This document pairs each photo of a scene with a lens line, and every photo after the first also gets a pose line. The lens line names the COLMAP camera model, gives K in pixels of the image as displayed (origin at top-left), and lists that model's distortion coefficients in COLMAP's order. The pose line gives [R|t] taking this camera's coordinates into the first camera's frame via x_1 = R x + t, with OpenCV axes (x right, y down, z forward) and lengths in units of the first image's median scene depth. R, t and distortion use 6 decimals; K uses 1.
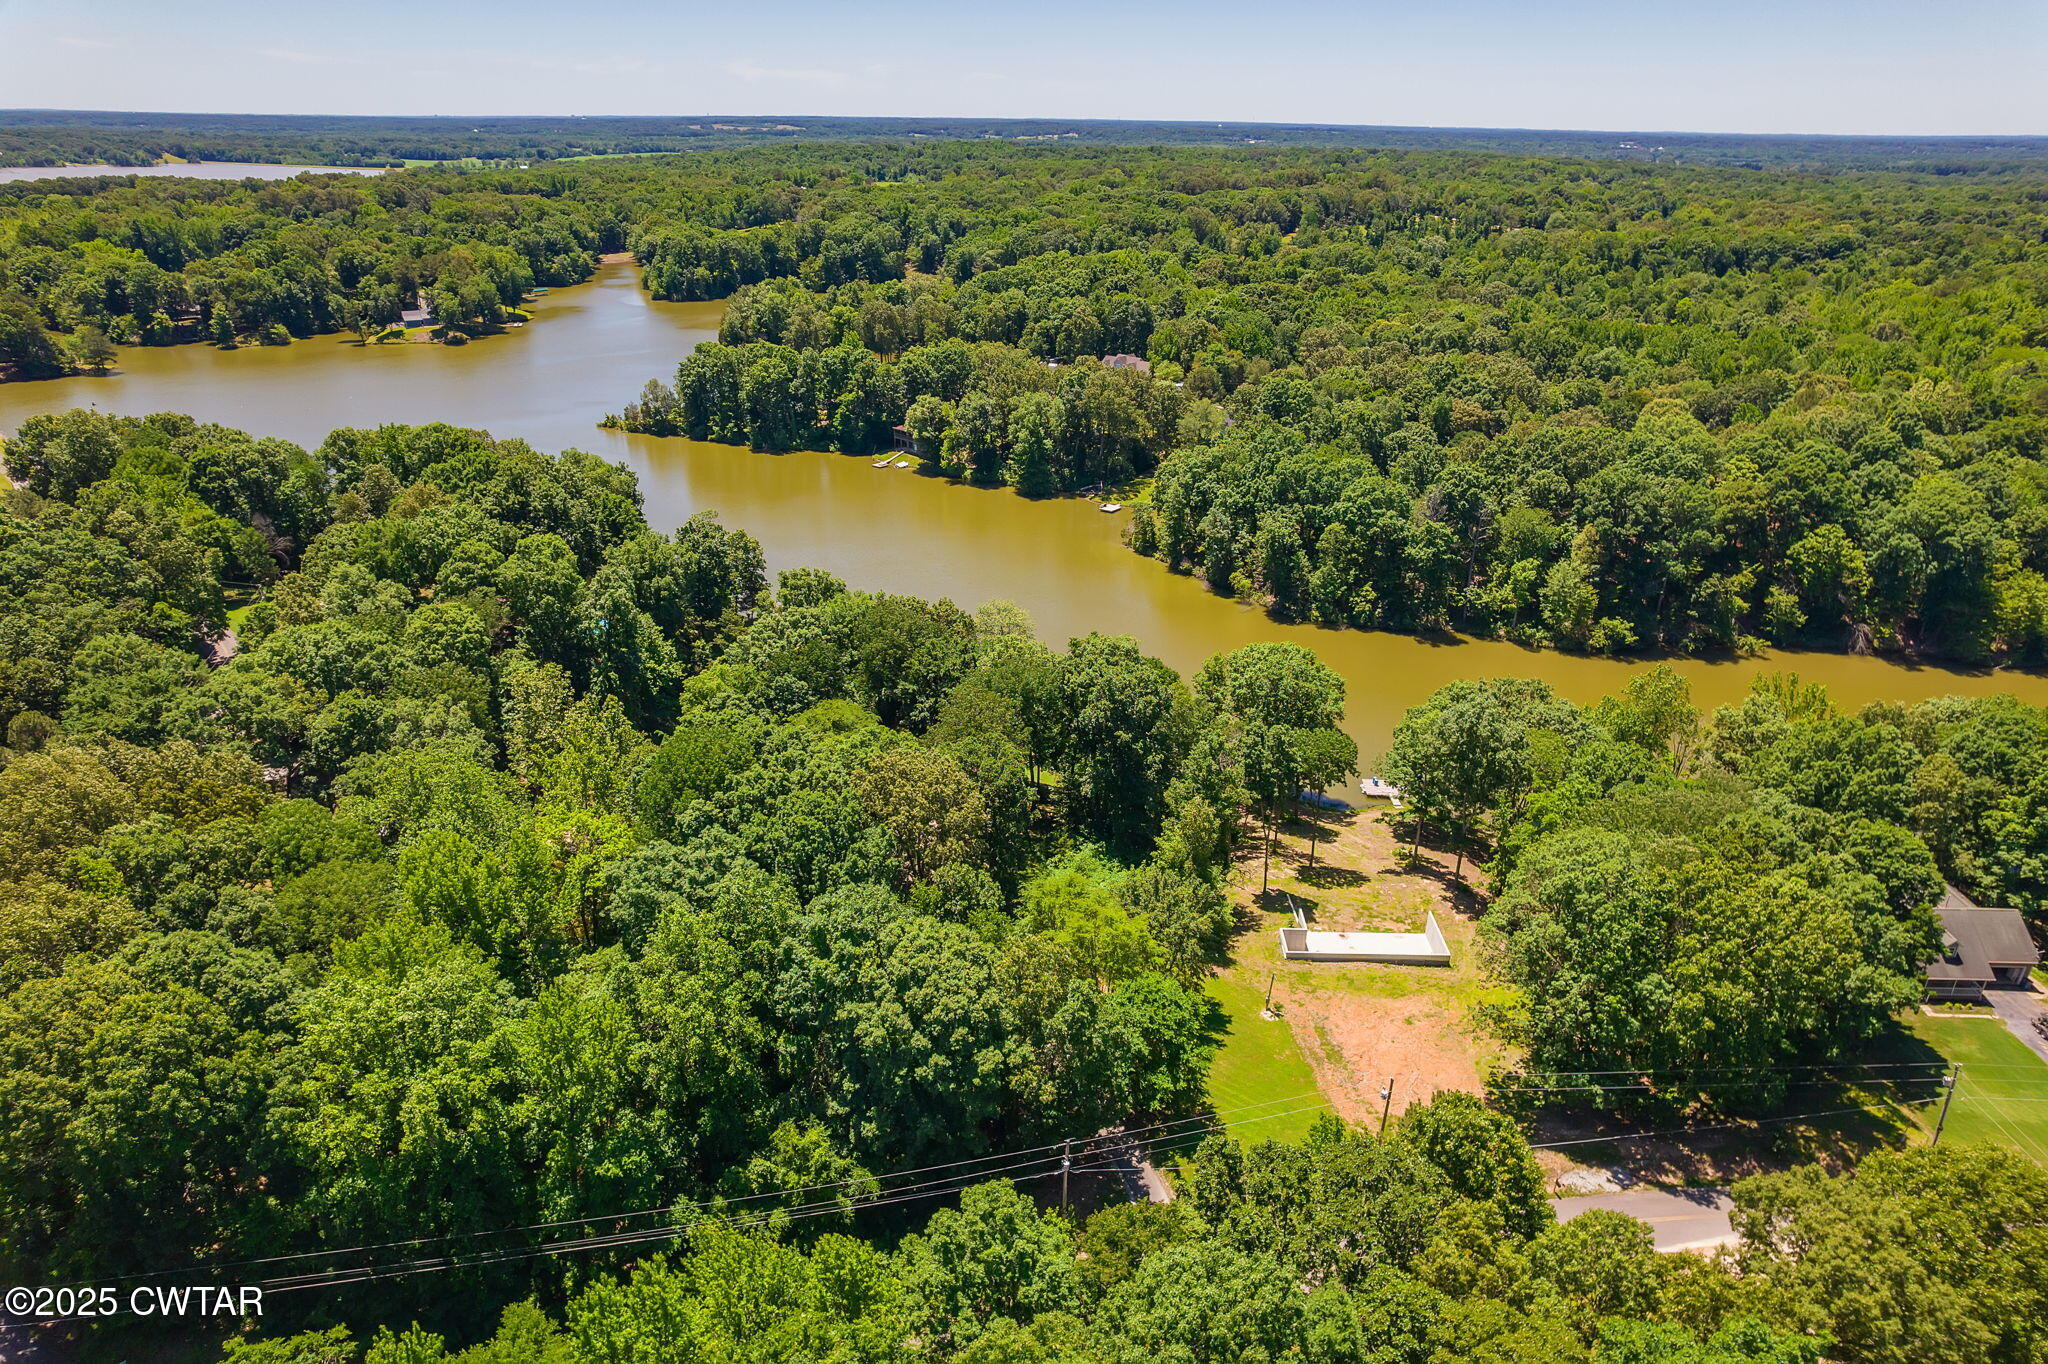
lens RADIAL K [[1309.7, 0, 1028.9], [0, 1309.7, 700.6], [0, 0, 1]] dist [-0.069379, 0.058773]
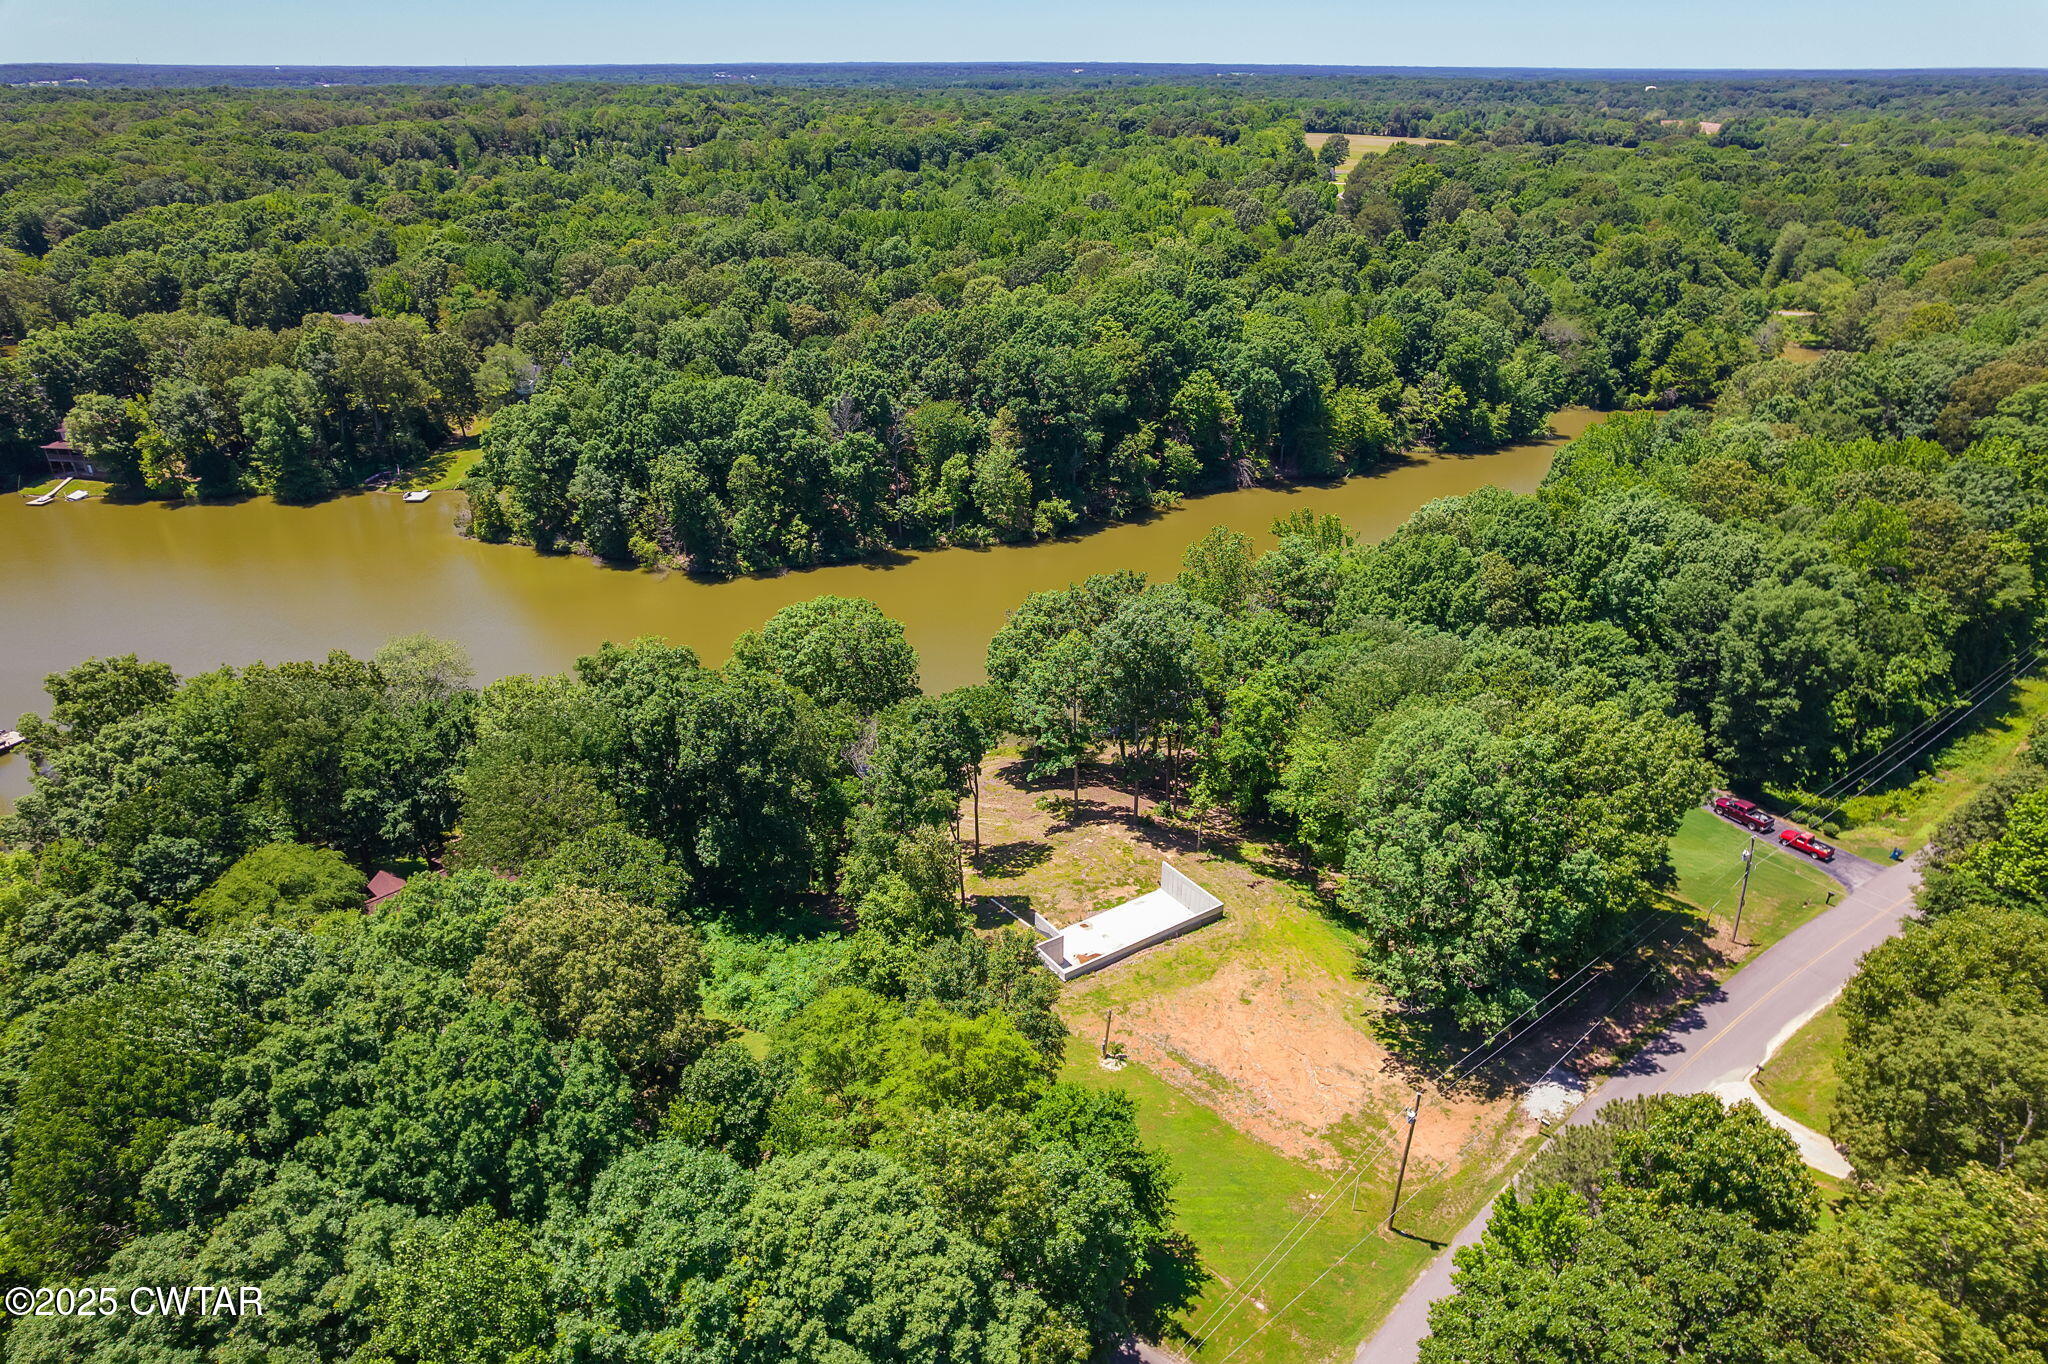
lens RADIAL K [[1309.7, 0, 1028.9], [0, 1309.7, 700.6], [0, 0, 1]] dist [-0.069379, 0.058773]
pose [[0.813268, -0.267627, 0.516692, -0.097686], [0.246589, 0.962793, 0.110563, -0.030157], [-0.527057, 0.037493, 0.849002, 0.186799]]
